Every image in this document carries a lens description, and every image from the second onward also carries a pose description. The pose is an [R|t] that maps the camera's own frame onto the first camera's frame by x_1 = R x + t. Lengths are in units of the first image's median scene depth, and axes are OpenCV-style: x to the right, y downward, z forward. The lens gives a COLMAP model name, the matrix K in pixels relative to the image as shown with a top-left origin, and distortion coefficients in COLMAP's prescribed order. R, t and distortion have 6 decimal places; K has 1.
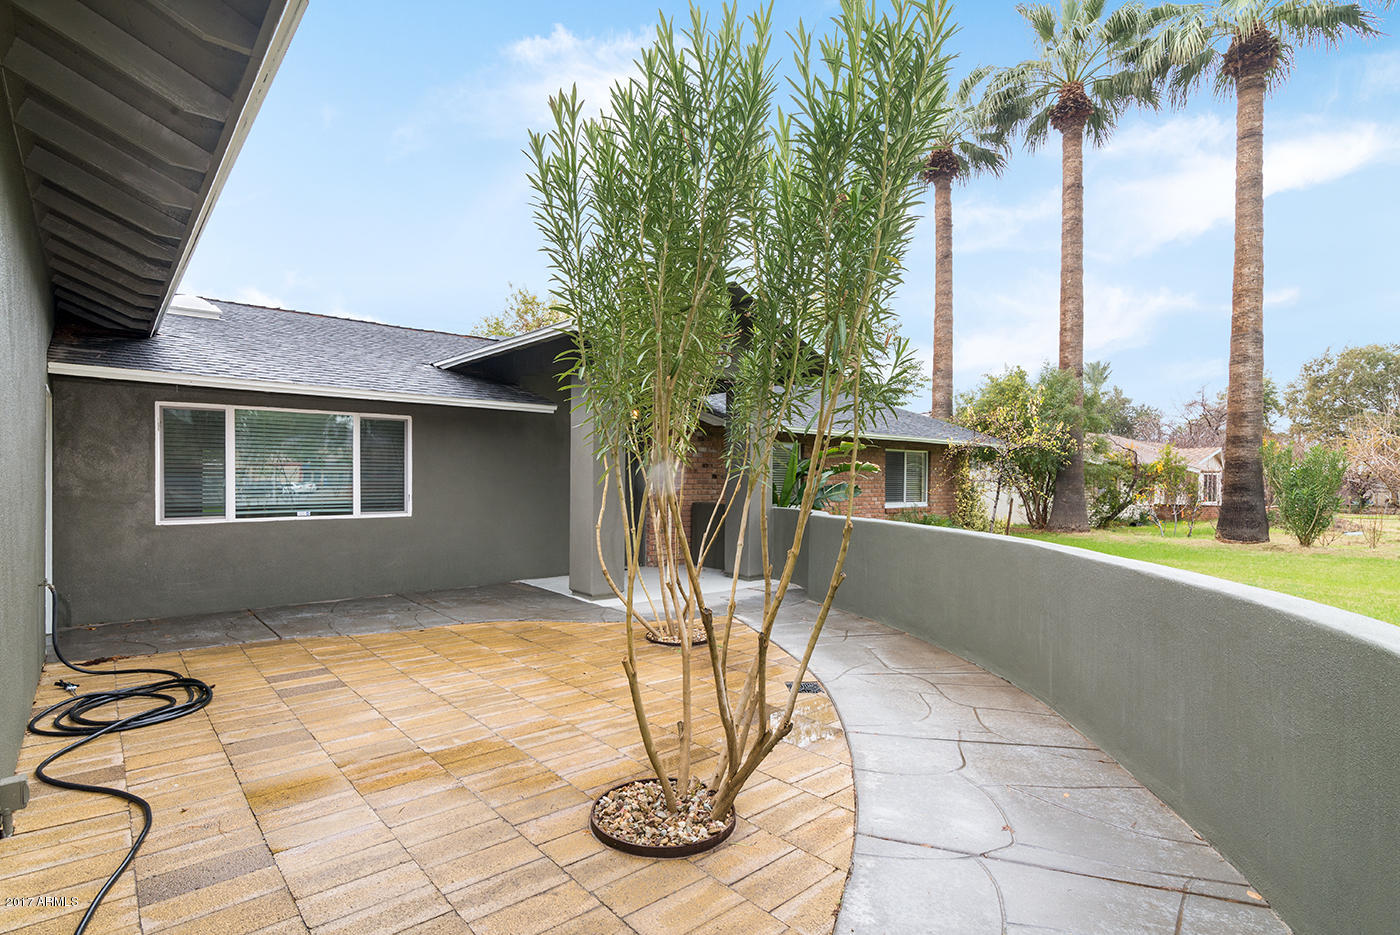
lens RADIAL K [[698.1, 0, 693.4], [0, 698.1, 480.0], [0, 0, 1]] dist [0.003797, 0.000599]
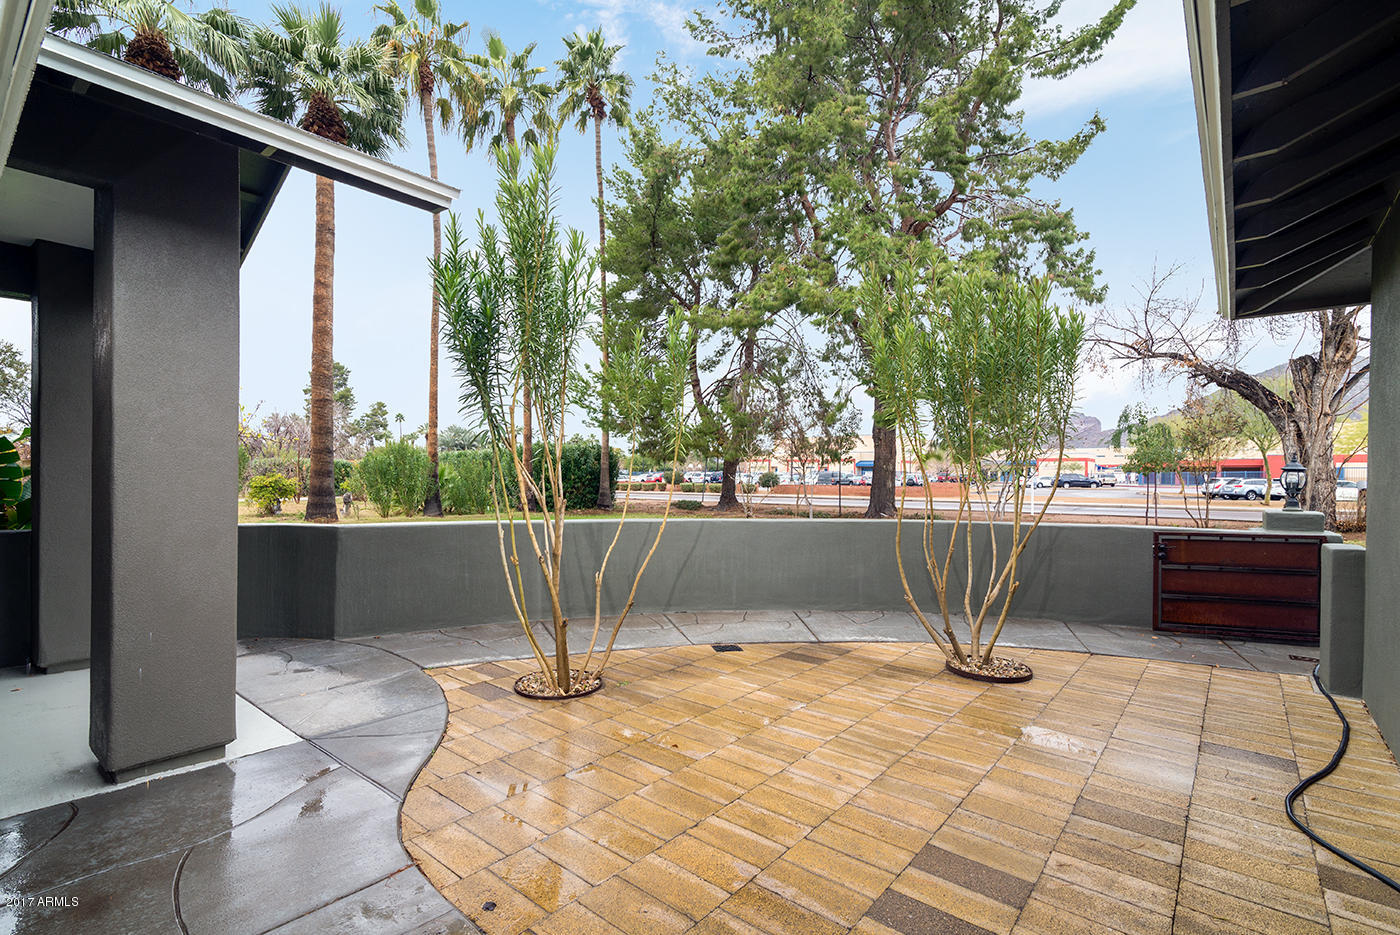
lens RADIAL K [[698.1, 0, 693.4], [0, 698.1, 480.0], [0, 0, 1]] dist [0.003797, 0.000599]
pose [[-0.200229, -0.010613, 0.979692, -0.759764], [-0.010630, 0.999906, 0.008659, -0.004046], [-0.979691, -0.008680, -0.200323, 0.977069]]
